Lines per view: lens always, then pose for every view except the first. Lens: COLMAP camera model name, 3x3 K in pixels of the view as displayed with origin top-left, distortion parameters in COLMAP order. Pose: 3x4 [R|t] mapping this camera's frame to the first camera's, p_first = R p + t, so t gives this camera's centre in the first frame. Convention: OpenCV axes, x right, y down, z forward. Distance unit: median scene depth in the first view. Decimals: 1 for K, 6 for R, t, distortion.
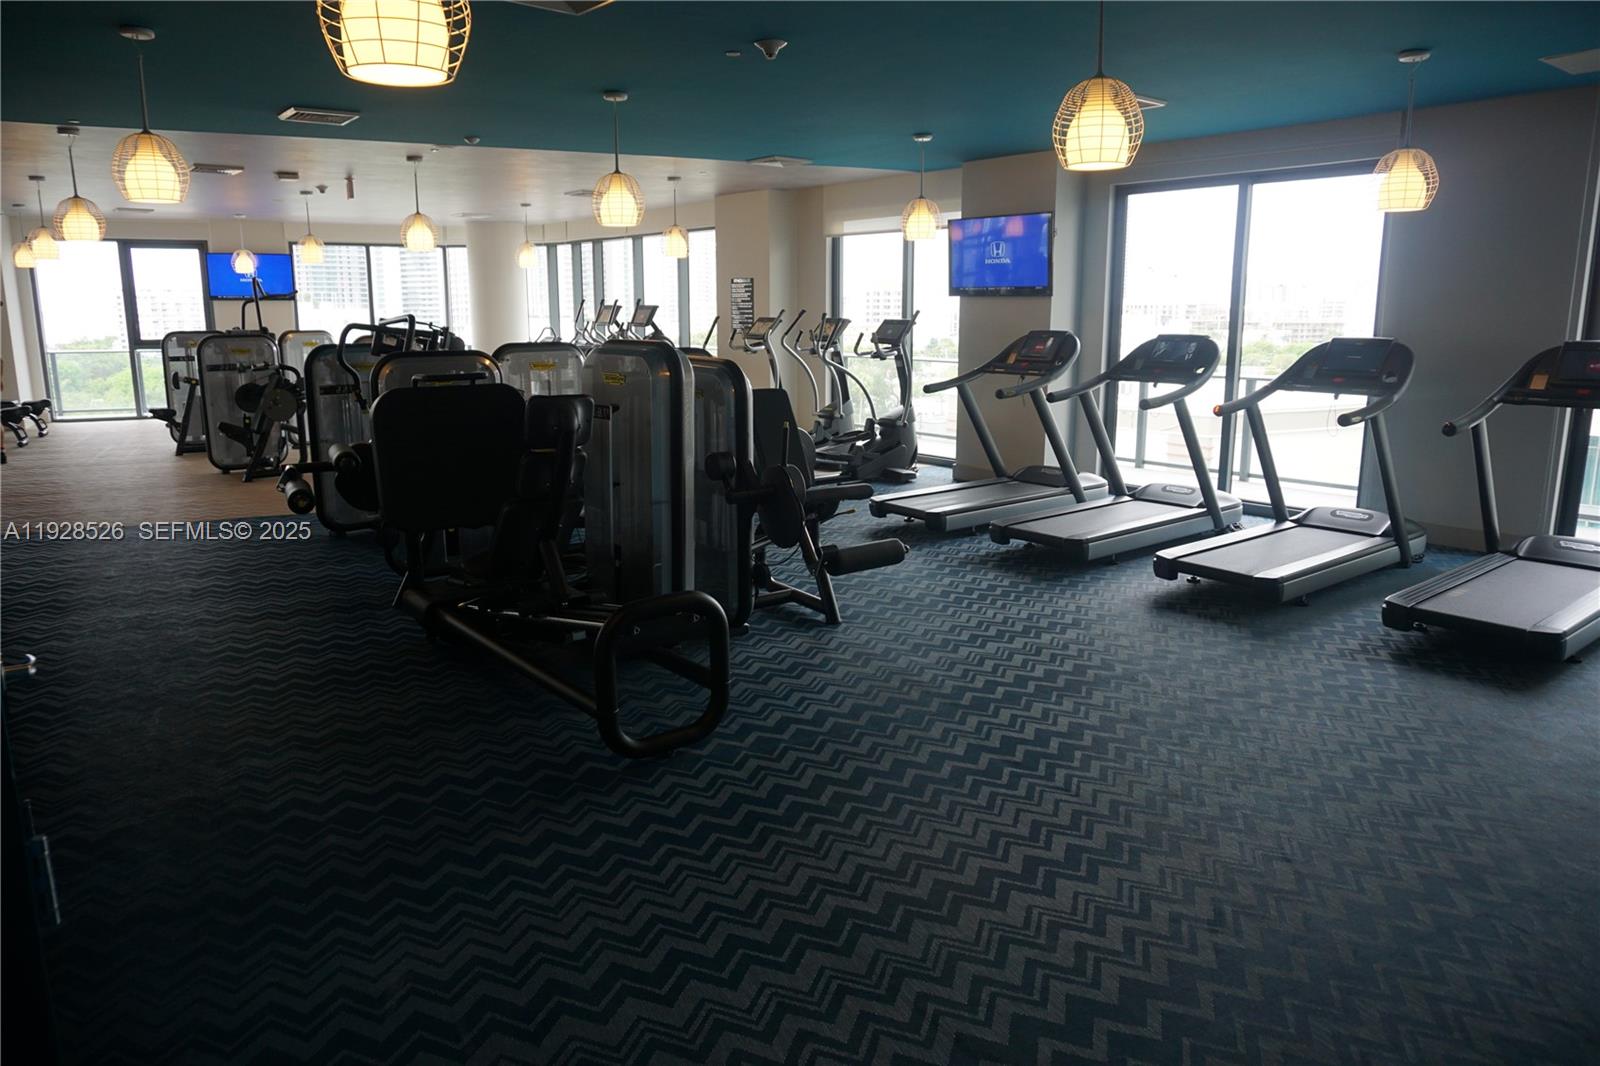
lens RADIAL K [[1057.5, 0, 803.8], [0, 1057.5, 533.1], [0, 0, 1]] dist [-0.061987, 0.034594]
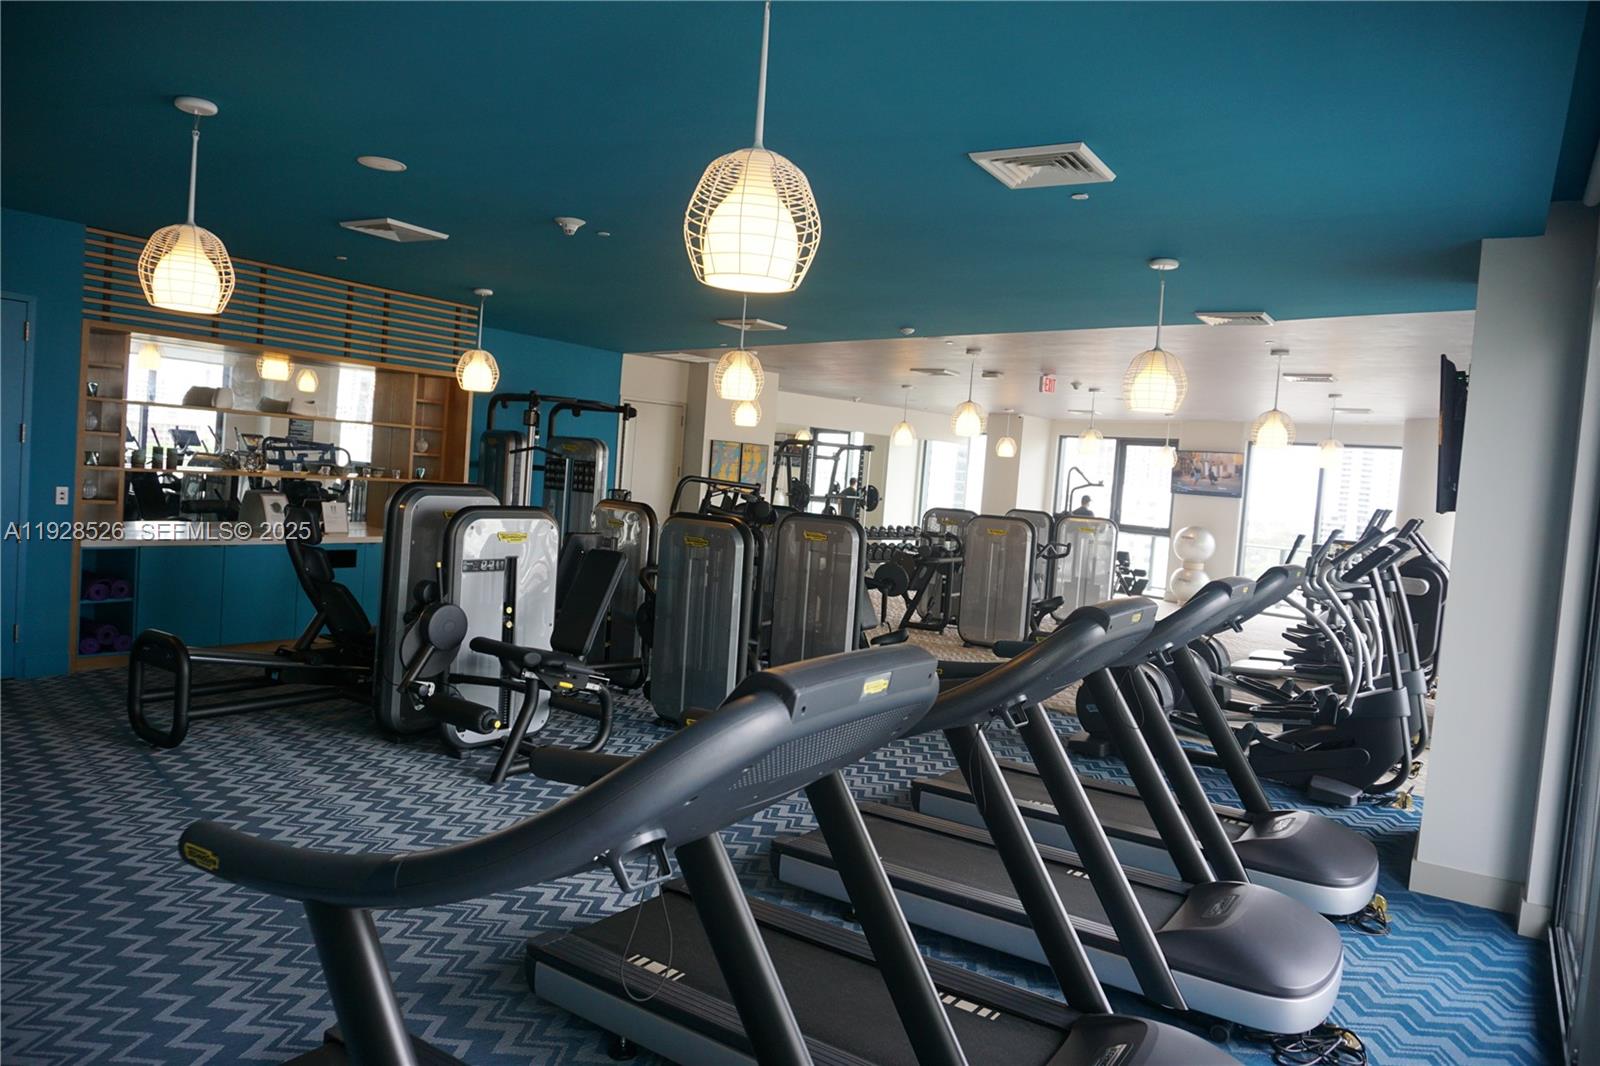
lens RADIAL K [[1058.9, 0, 800.0], [0, 1058.9, 533.0], [0, 0, 1]] dist [0.088003, 0.000067]
pose [[0.293440, 0.080533, -0.952579, 0.842320], [-0.279275, 0.960199, -0.004853, -0.160360], [0.914275, 0.267455, 0.304251, 0.712199]]
